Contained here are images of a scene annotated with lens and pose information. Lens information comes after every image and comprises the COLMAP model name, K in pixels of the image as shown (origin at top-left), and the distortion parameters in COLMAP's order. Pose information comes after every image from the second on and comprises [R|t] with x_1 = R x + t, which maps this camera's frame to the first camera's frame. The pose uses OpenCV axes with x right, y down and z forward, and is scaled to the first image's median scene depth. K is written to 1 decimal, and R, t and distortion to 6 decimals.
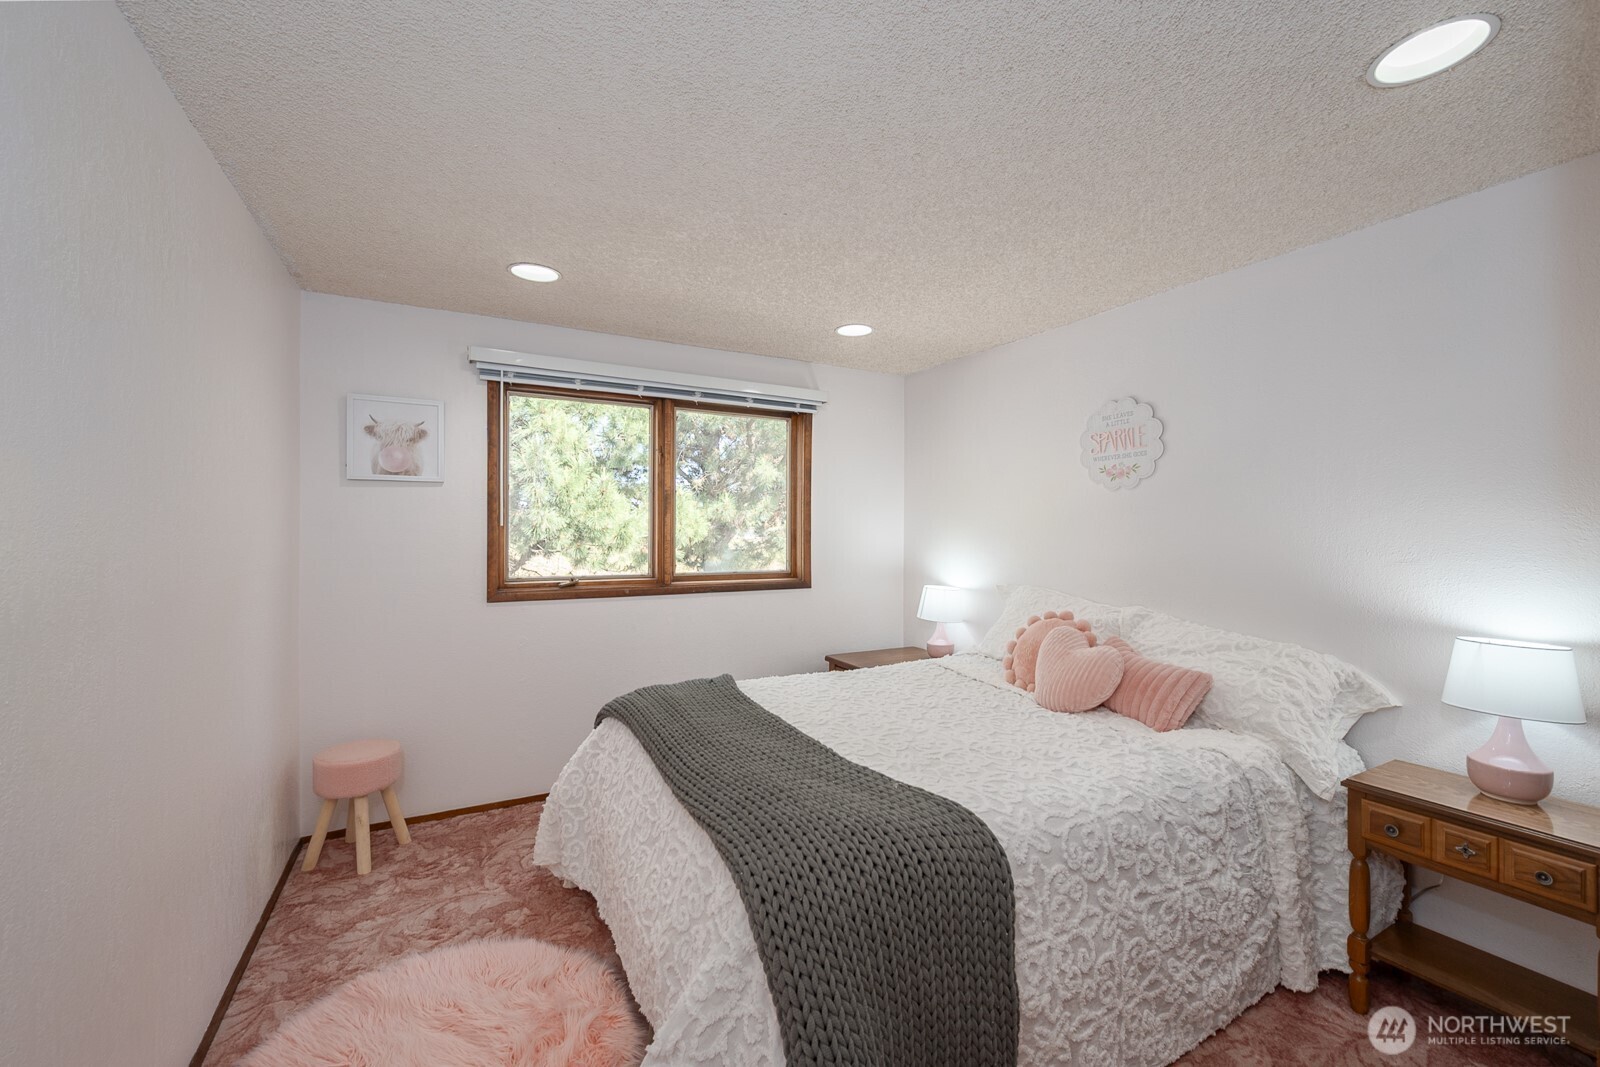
lens RADIAL K [[650.8, 0, 800.0], [0, 650.8, 533.5], [0, 0, 1]] dist [0.000453, 0.000027]
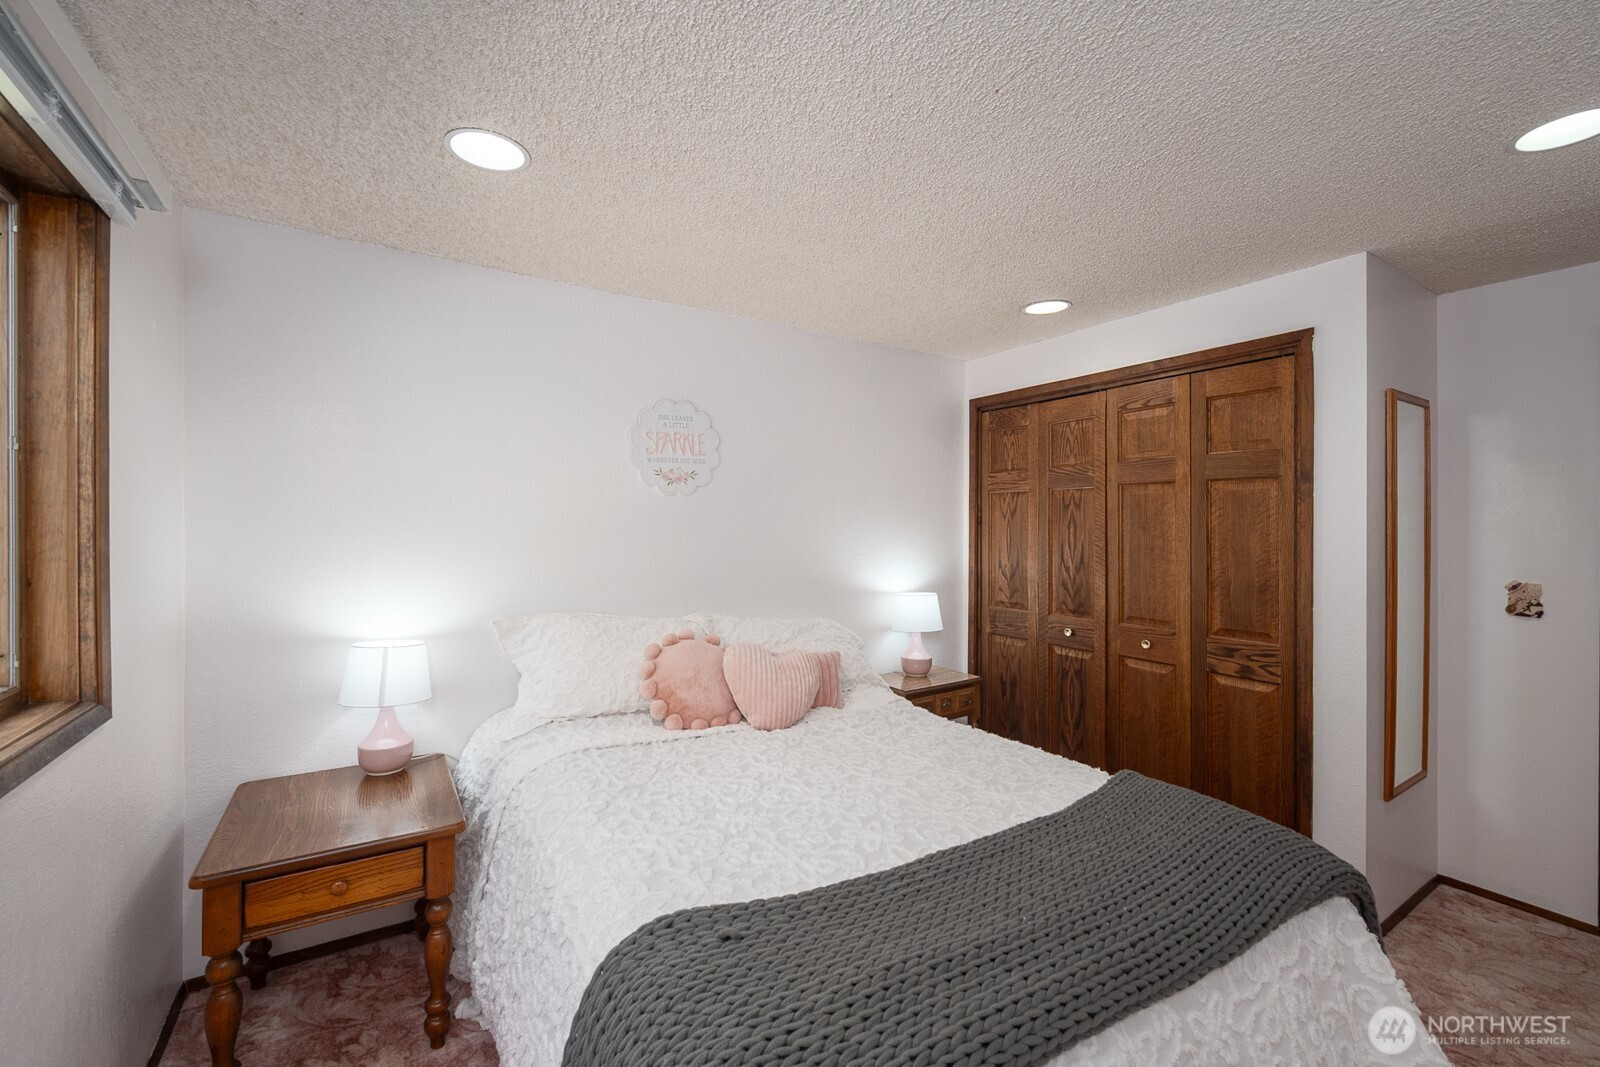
lens RADIAL K [[653.0, 0, 800.0], [0, 653.0, 533.5], [0, 0, 1]] dist [-0.000949, -0.000039]
pose [[-0.073099, 0.011505, 0.997258, -0.471817], [0.026245, 0.999609, -0.009608, 0.001283], [-0.996979, 0.025470, -0.073373, 0.903093]]
